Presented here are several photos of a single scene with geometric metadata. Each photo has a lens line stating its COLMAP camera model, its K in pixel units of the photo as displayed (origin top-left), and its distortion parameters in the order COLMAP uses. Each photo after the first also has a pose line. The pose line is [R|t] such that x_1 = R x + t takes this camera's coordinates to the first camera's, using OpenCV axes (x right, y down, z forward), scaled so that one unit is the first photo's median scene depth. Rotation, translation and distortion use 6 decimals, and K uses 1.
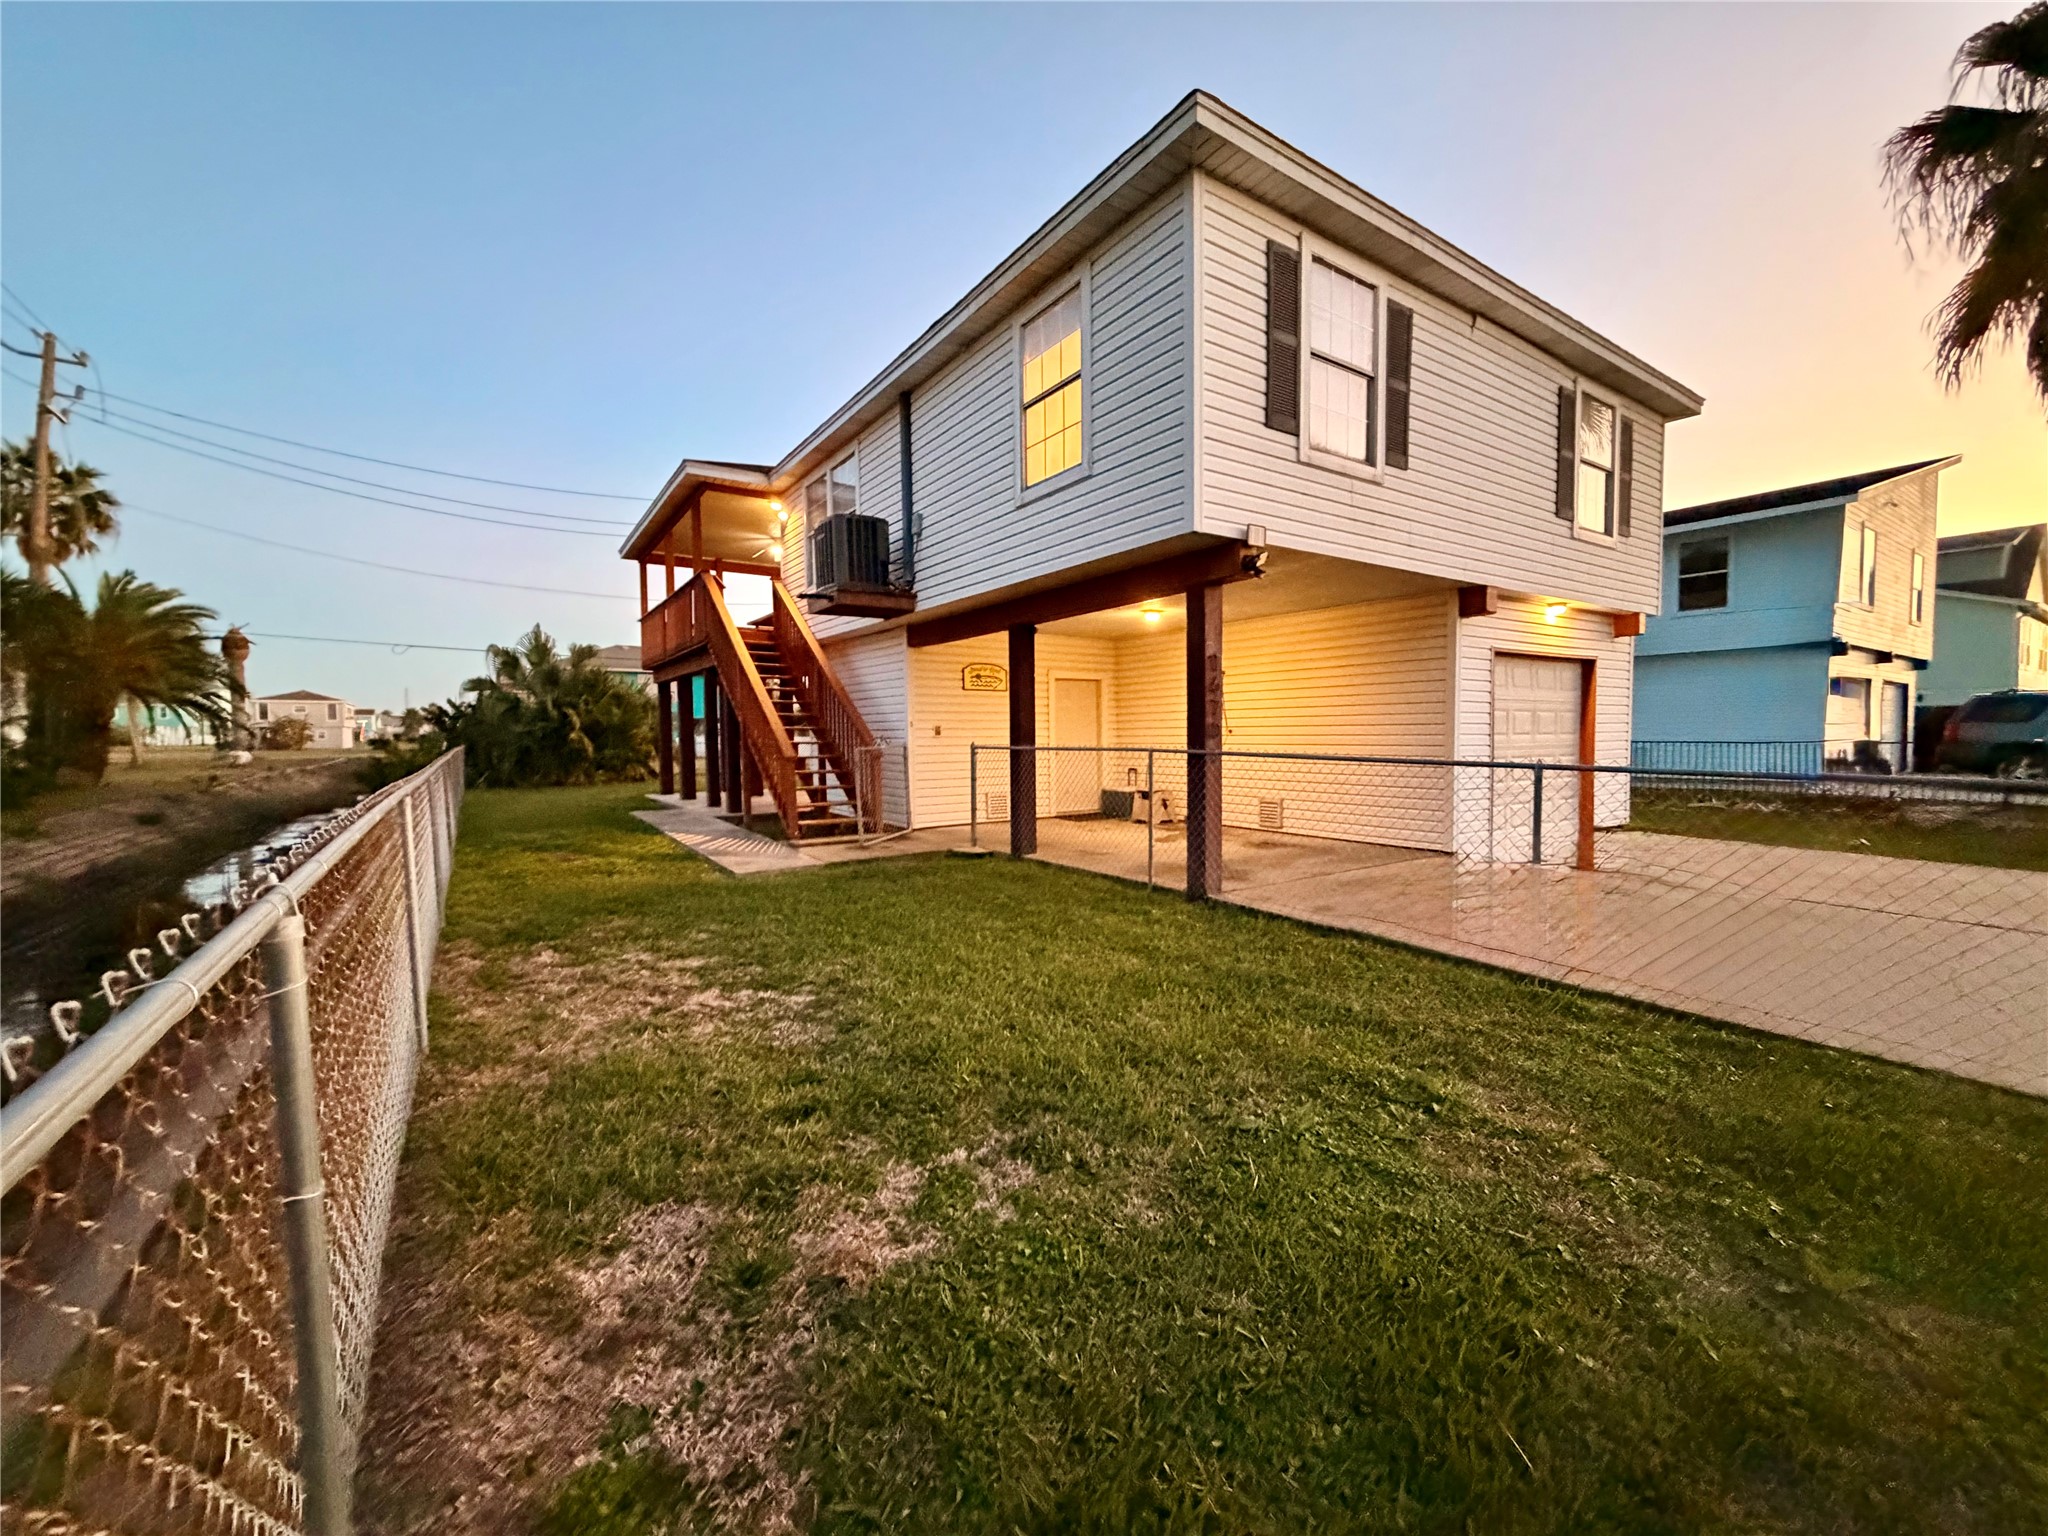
lens RADIAL K [[816.8, 0, 1019.8], [0, 816.8, 768.8], [0, 0, 1]] dist [-0.000226, 0.000111]
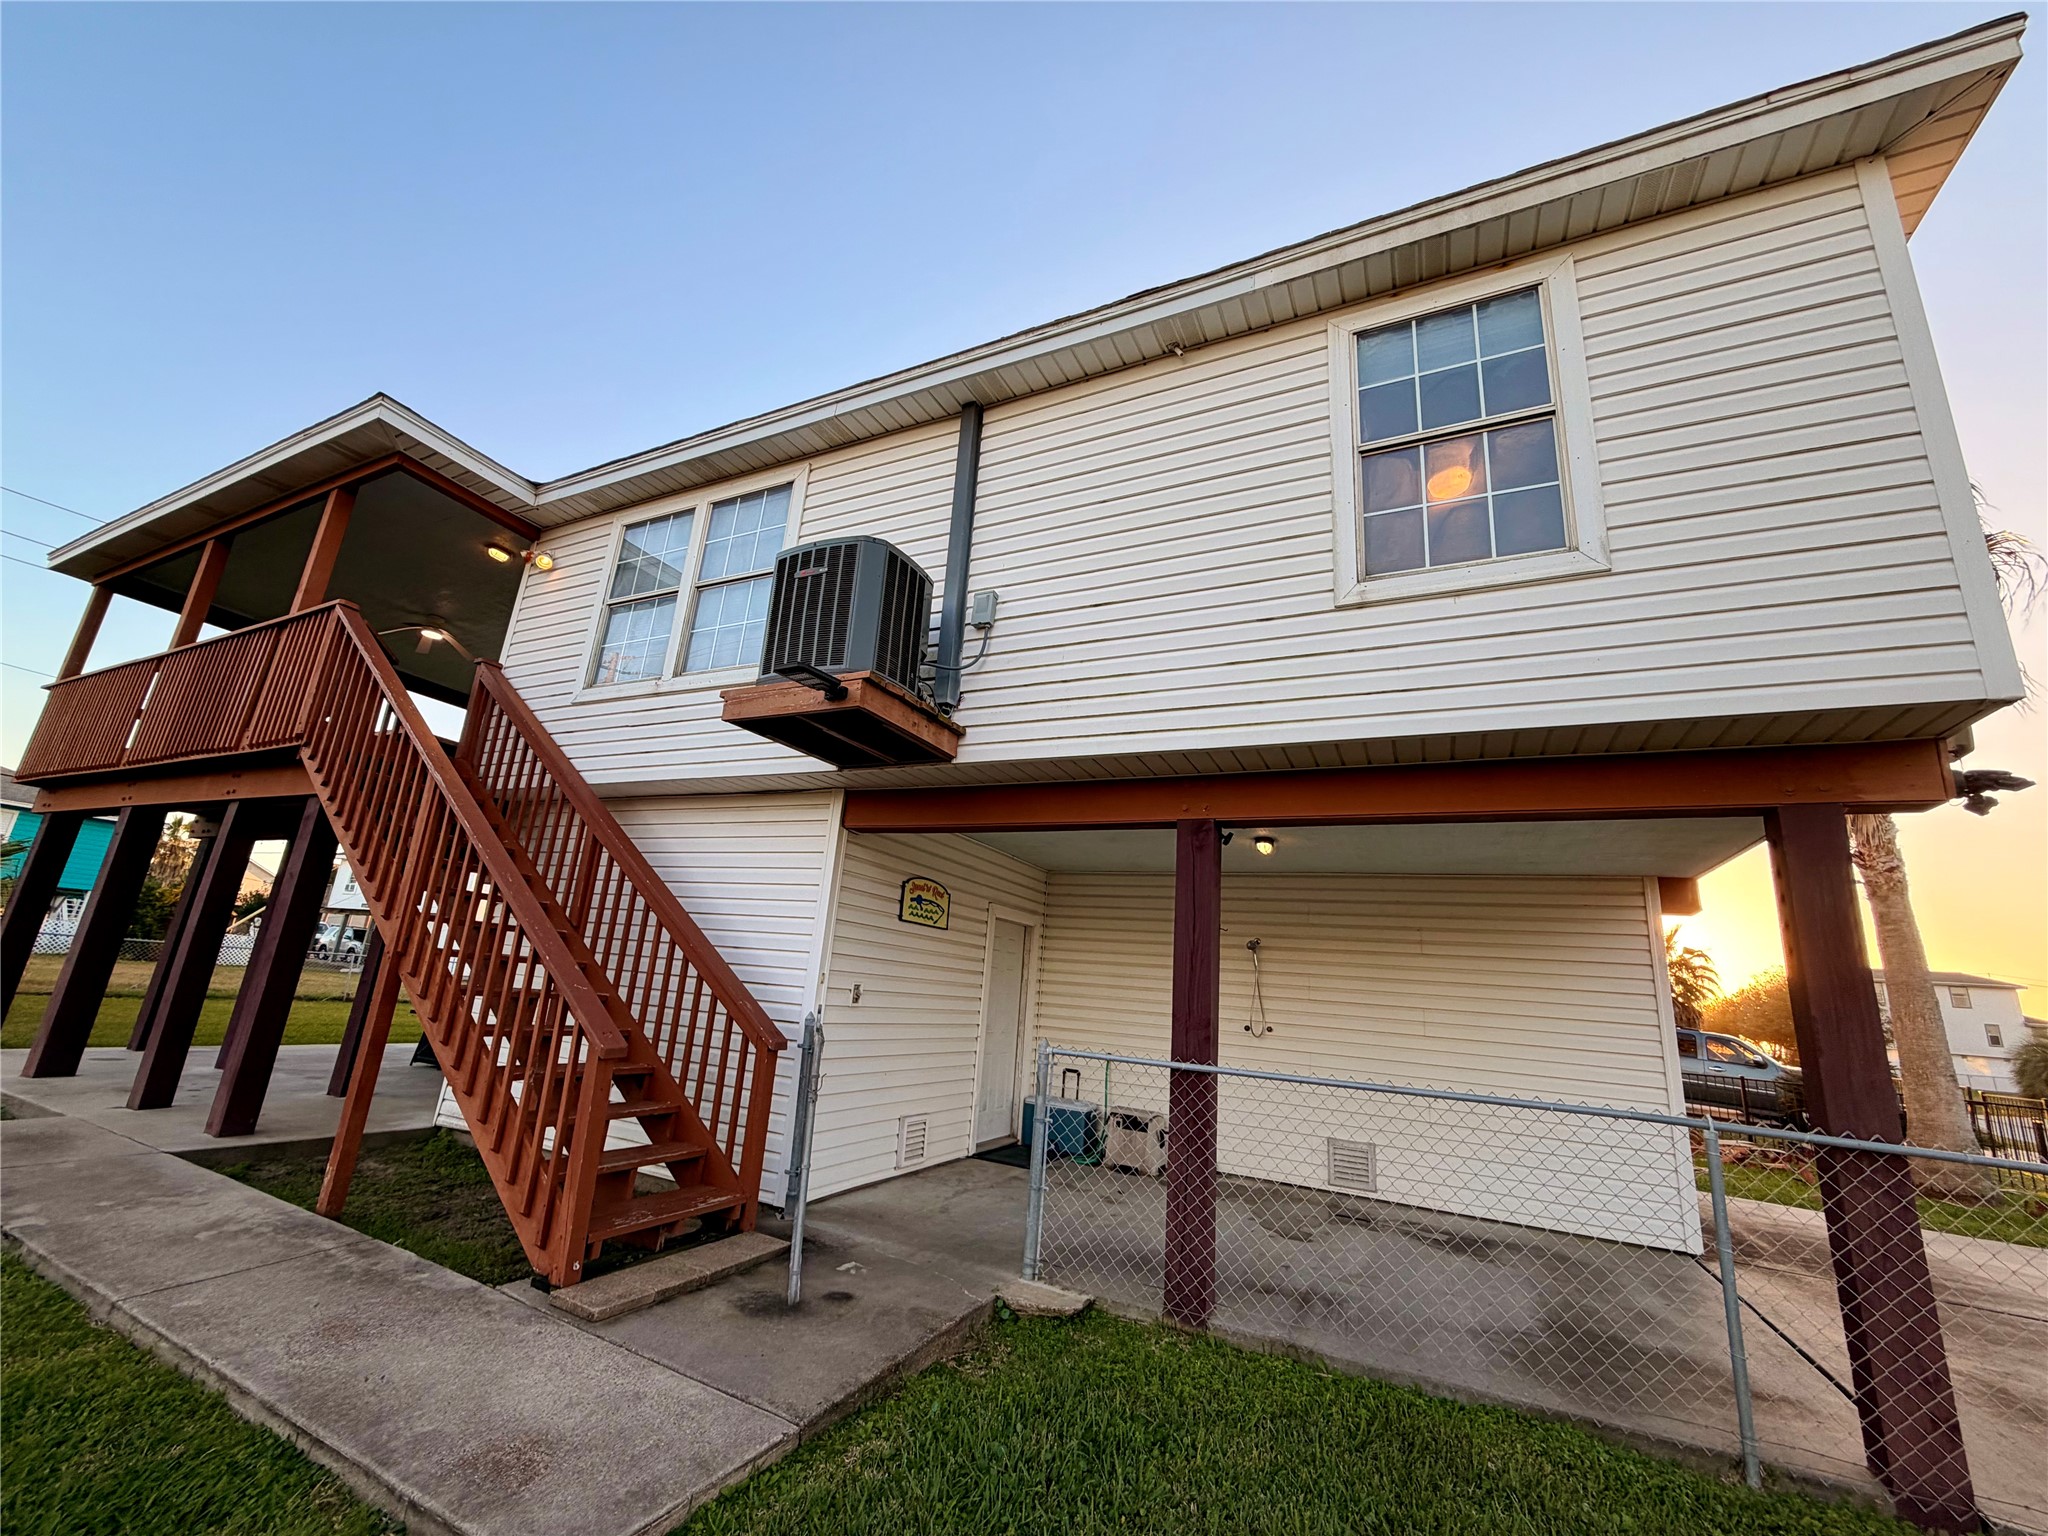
lens RADIAL K [[816.8, 0, 1019.8], [0, 816.8, 768.8], [0, 0, 1]] dist [-0.000226, 0.000111]
pose [[0.864509, 0.203750, 0.459467, -0.321764], [-0.065602, 0.952070, -0.298761, -0.040127], [-0.498317, 0.228140, 0.836440, 0.550133]]
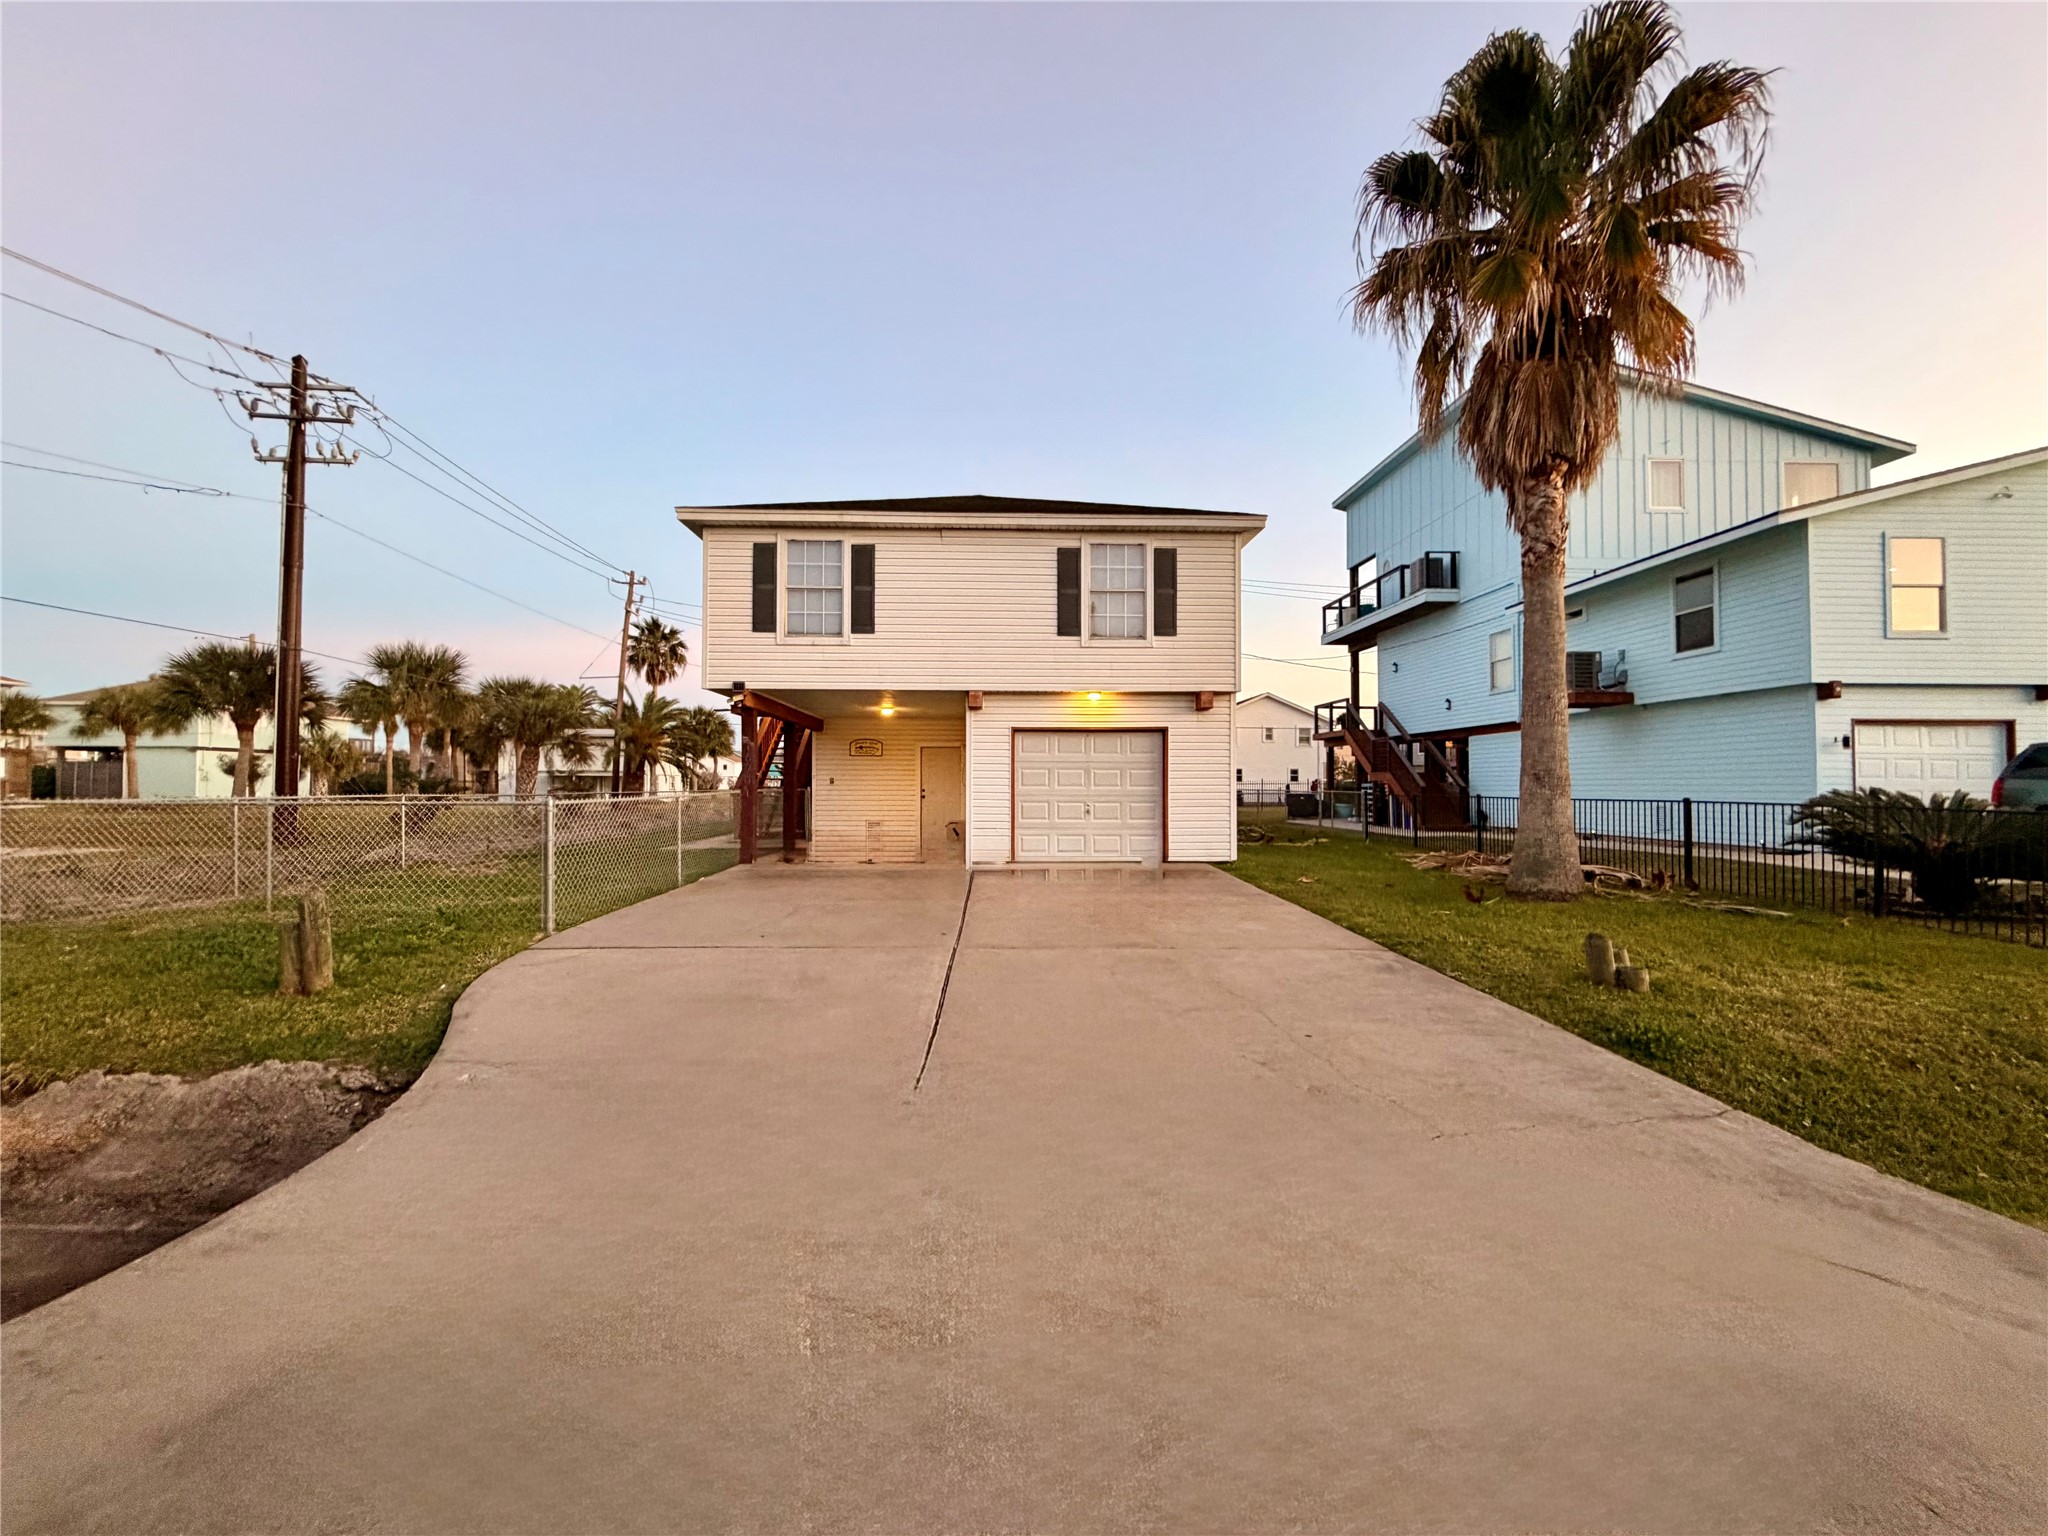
lens RADIAL K [[816.8, 0, 1019.8], [0, 816.8, 768.8], [0, 0, 1]] dist [-0.000226, 0.000111]
pose [[0.846630, -0.001165, -0.532180, 1.263770], [-0.032187, 0.998055, -0.053391, 0.005350], [0.531207, 0.062332, 0.844946, -0.222016]]
